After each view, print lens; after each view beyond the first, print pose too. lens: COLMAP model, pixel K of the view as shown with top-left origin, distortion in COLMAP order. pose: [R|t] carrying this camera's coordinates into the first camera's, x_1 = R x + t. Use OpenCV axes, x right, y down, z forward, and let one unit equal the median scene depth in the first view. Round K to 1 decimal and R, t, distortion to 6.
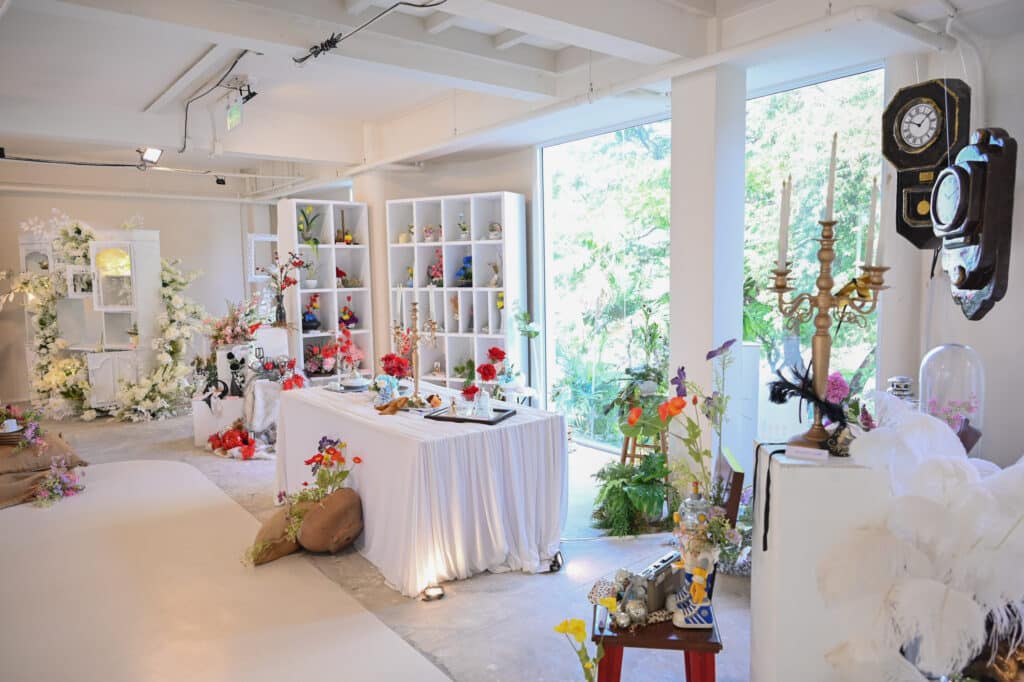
lens RADIAL K [[686.4, 0, 507.4], [0, 686.4, 341.4], [0, 0, 1]] dist [0.001351, -0.004313]
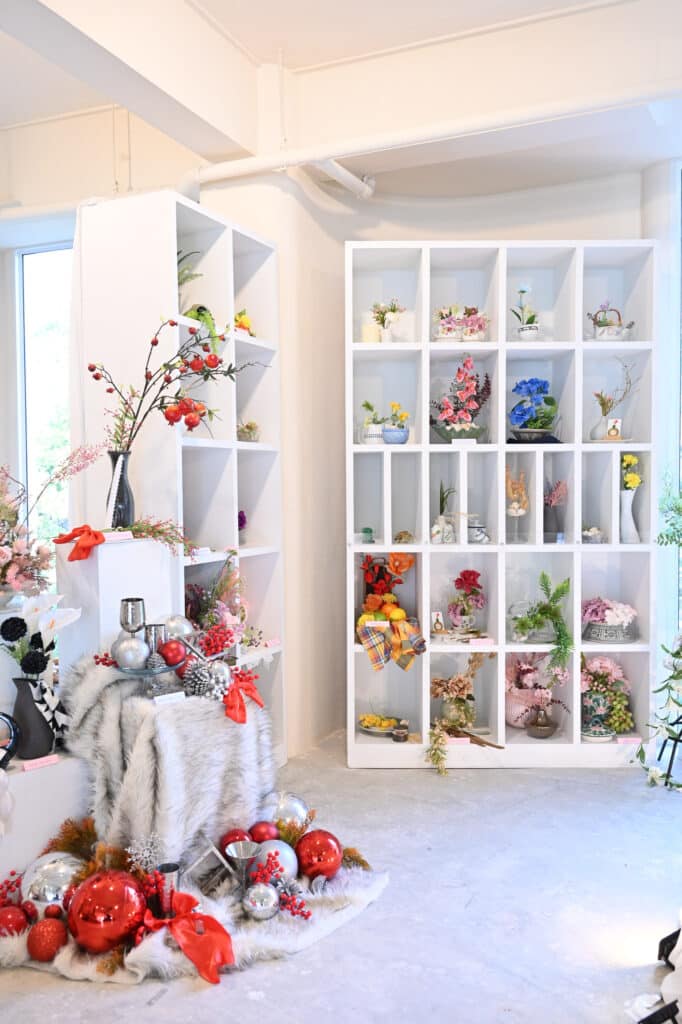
lens RADIAL K [[859.5, 0, 346.5], [0, 859.5, 513.4], [0, 0, 1]] dist [0.015316, 0.002903]
pose [[0.877064, -0.005116, 0.480346, -0.471178], [0.039431, 0.997336, -0.061375, -0.002177], [-0.478753, 0.072770, 0.874929, 0.582441]]
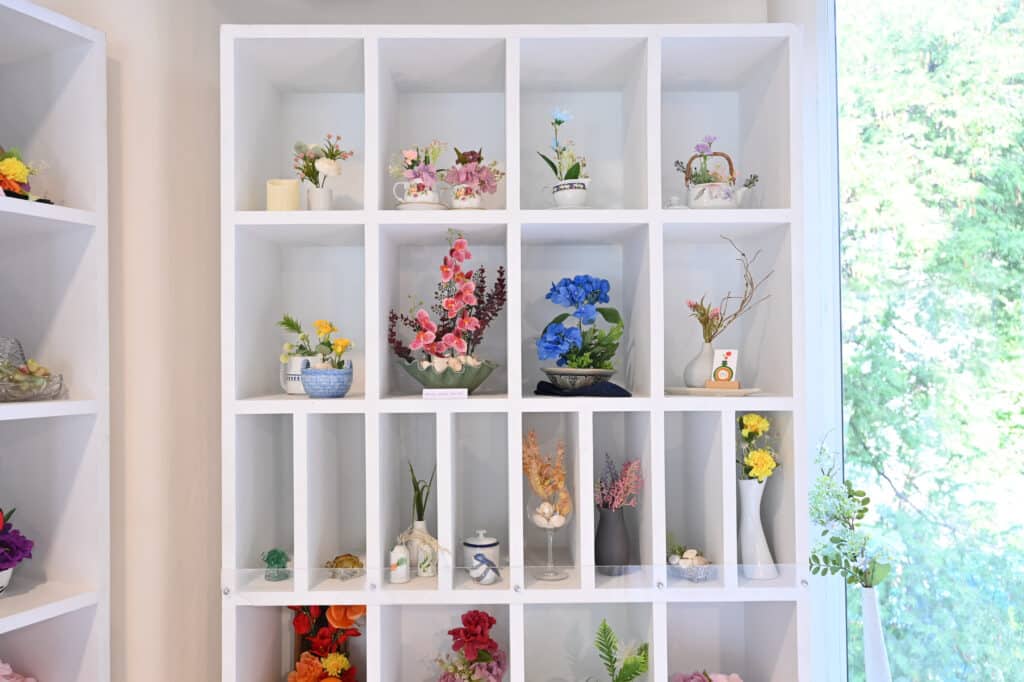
lens RADIAL K [[842.9, 0, 506.1], [0, 842.9, 343.1], [0, 0, 1]] dist [0.028862, 0.001208]
pose [[0.871473, 0.018654, 0.490089, -0.250152], [0.042737, 0.992587, -0.113776, -0.066567], [-0.488578, 0.120098, 0.864215, 0.774616]]
